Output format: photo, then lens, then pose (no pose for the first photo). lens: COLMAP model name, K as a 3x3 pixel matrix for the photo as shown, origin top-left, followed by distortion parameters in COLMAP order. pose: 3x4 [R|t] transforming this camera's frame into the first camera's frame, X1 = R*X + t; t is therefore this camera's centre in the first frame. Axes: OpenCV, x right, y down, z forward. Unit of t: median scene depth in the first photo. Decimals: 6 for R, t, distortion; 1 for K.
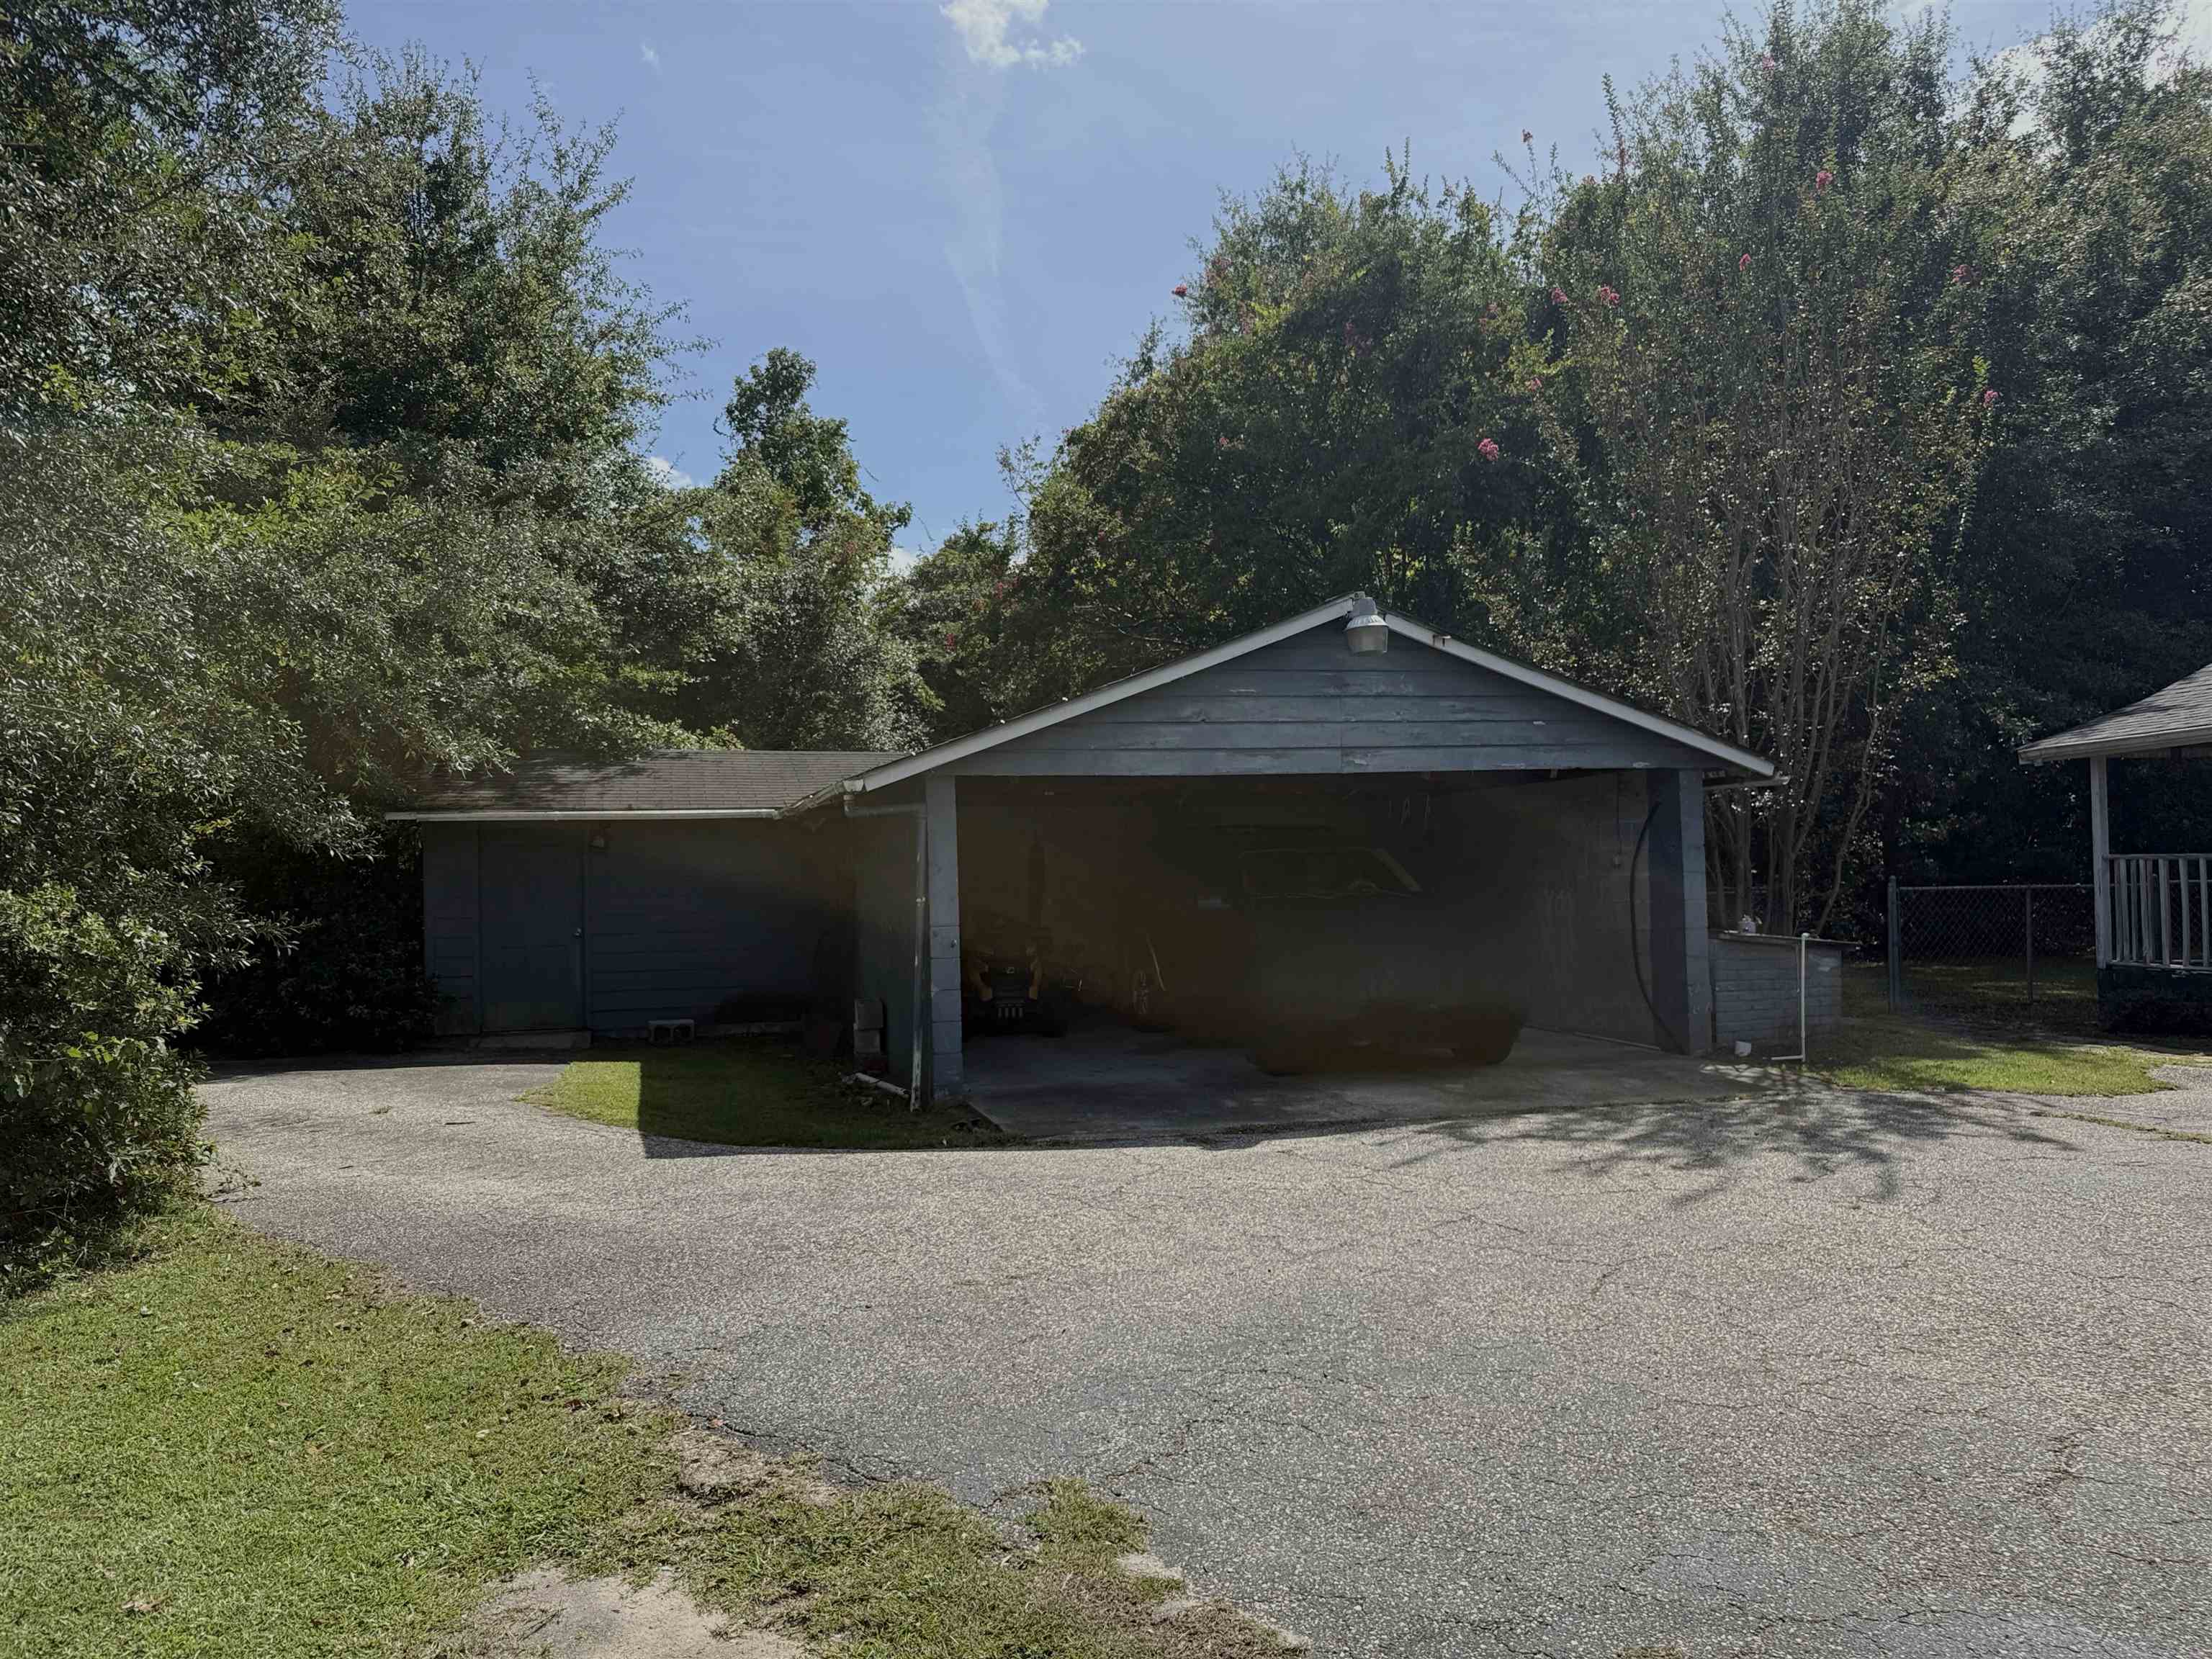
lens RADIAL K [[1546.4, 0, 1105.2], [0, 1546.4, 817.5], [0, 0, 1]] dist [0.029994, -0.009870]
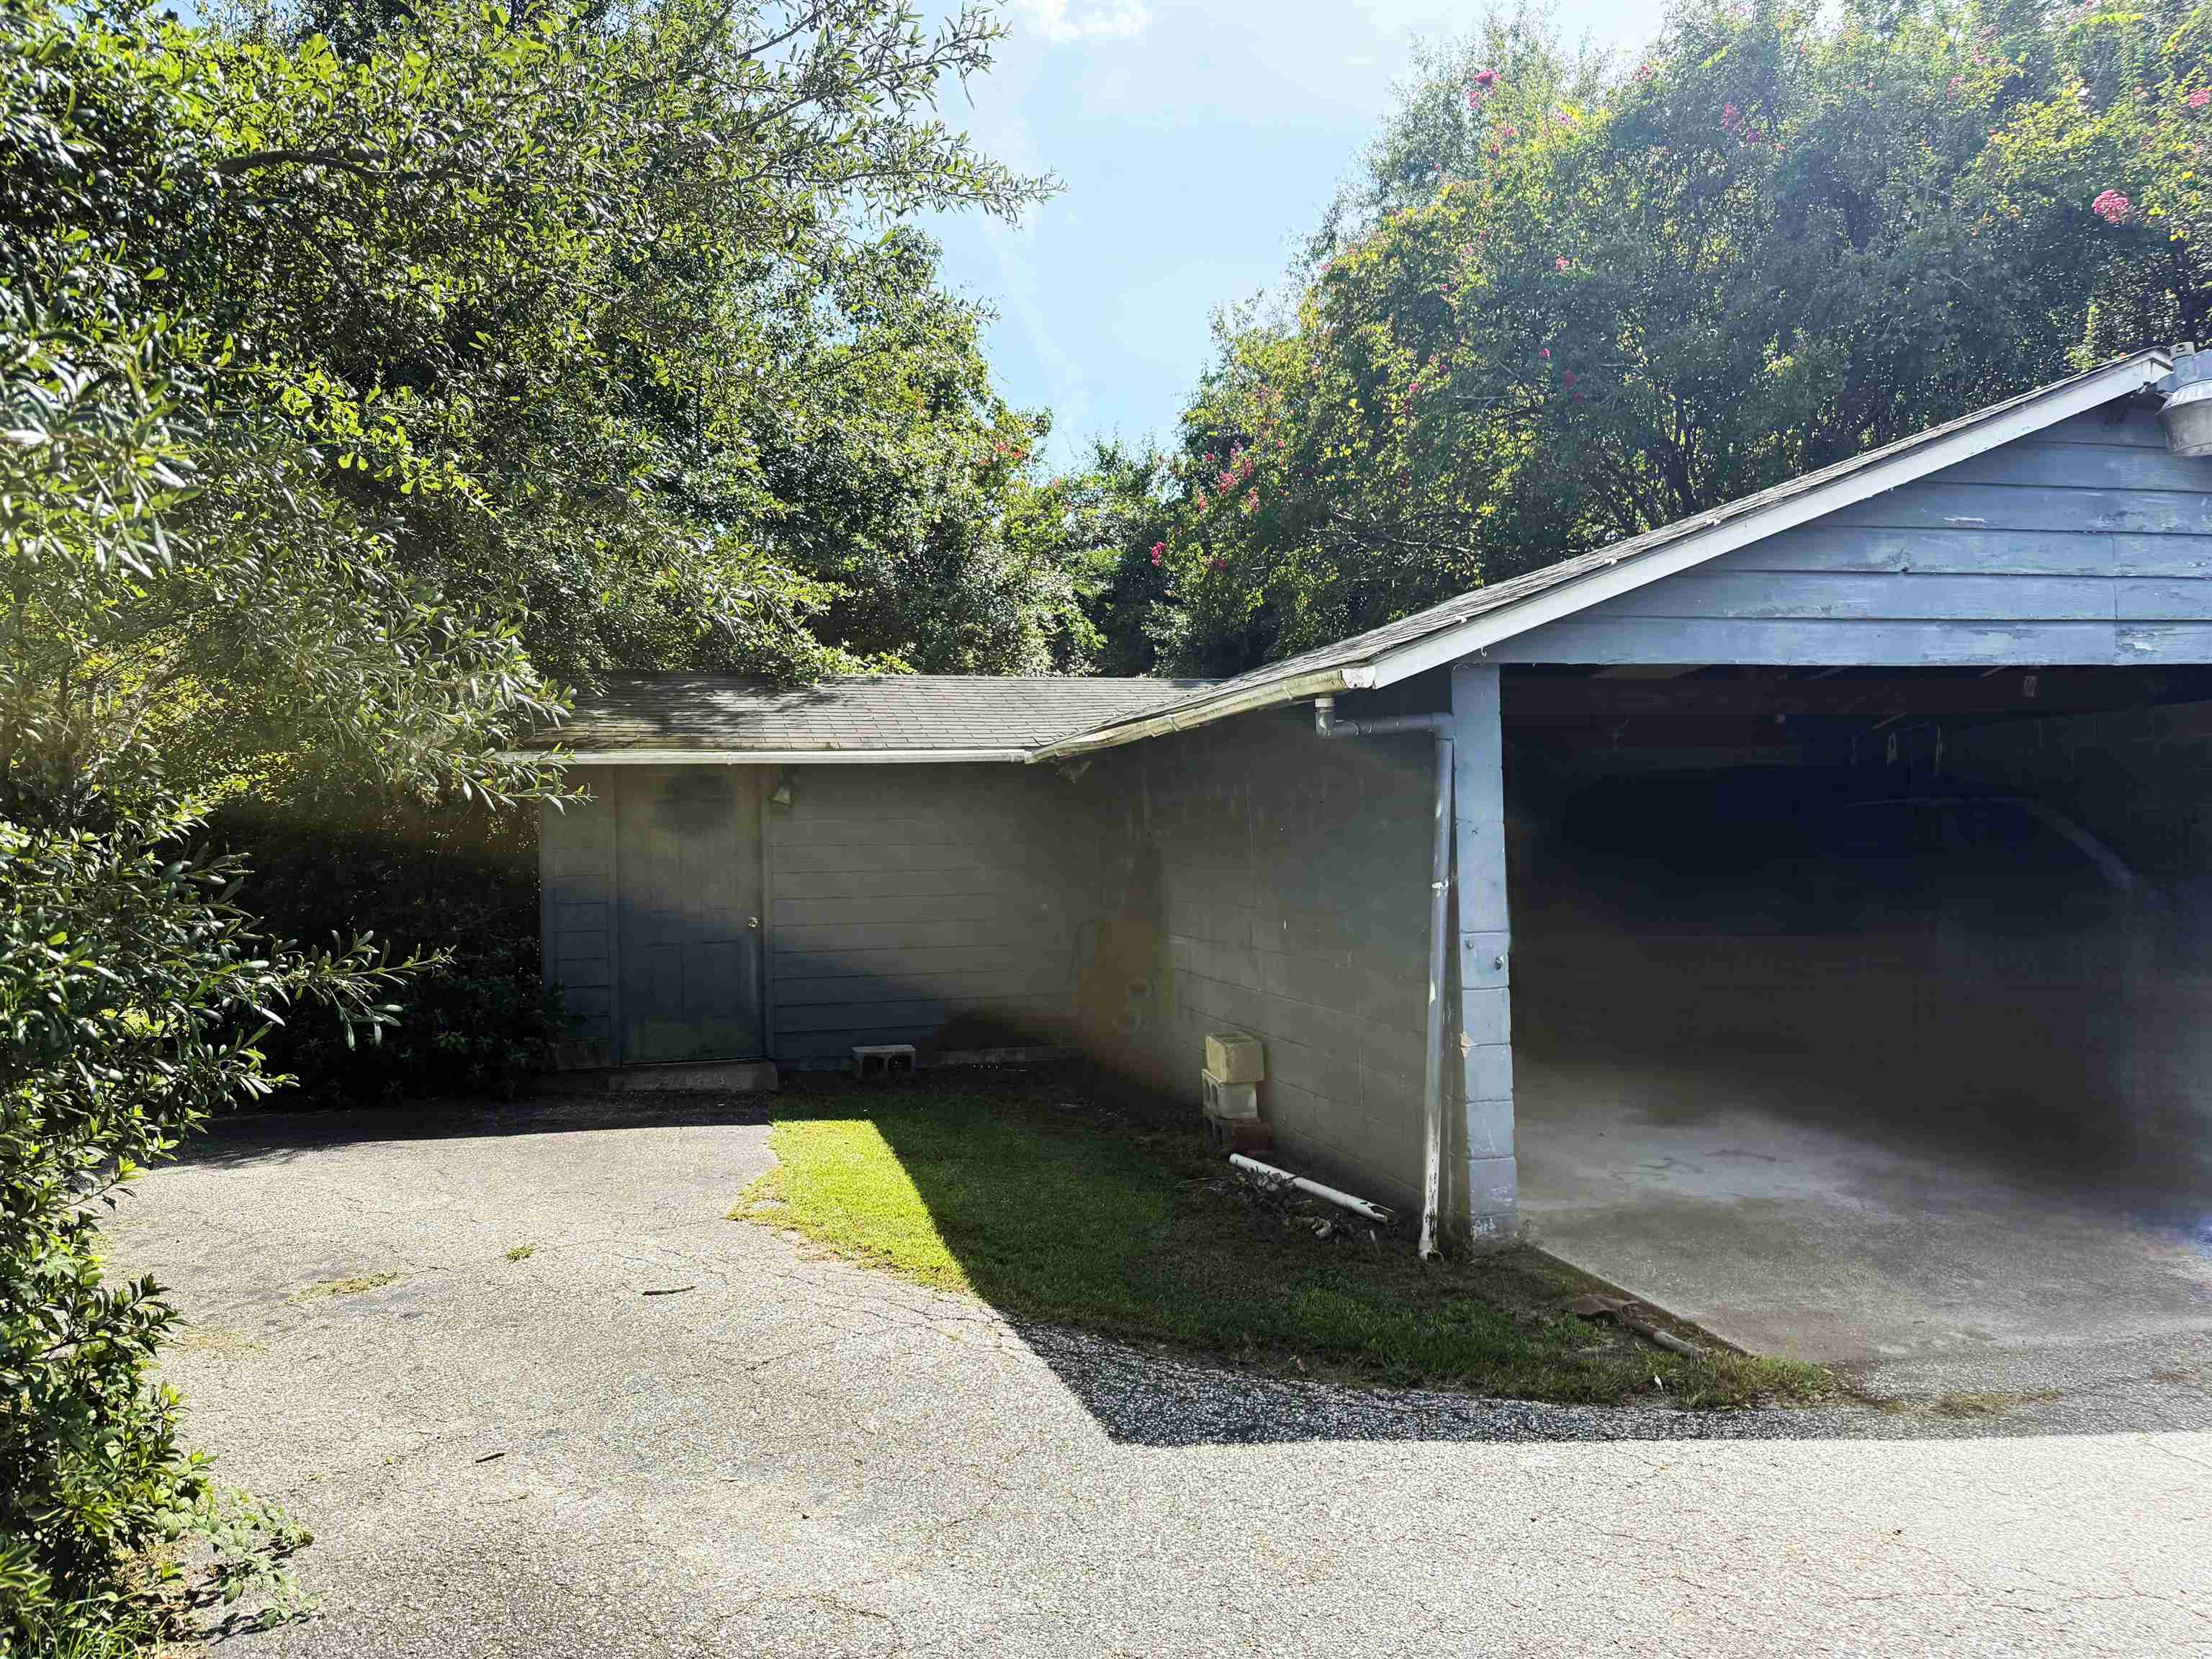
lens RADIAL K [[1546.4, 0, 1106.7], [0, 1546.4, 841.5], [0, 0, 1]] dist [0.029994, -0.009870]
pose [[0.999658, -0.003143, -0.025972, -0.156888], [0.004058, 0.999370, 0.035258, 0.011667], [0.025845, -0.035352, 0.999041, 0.292653]]
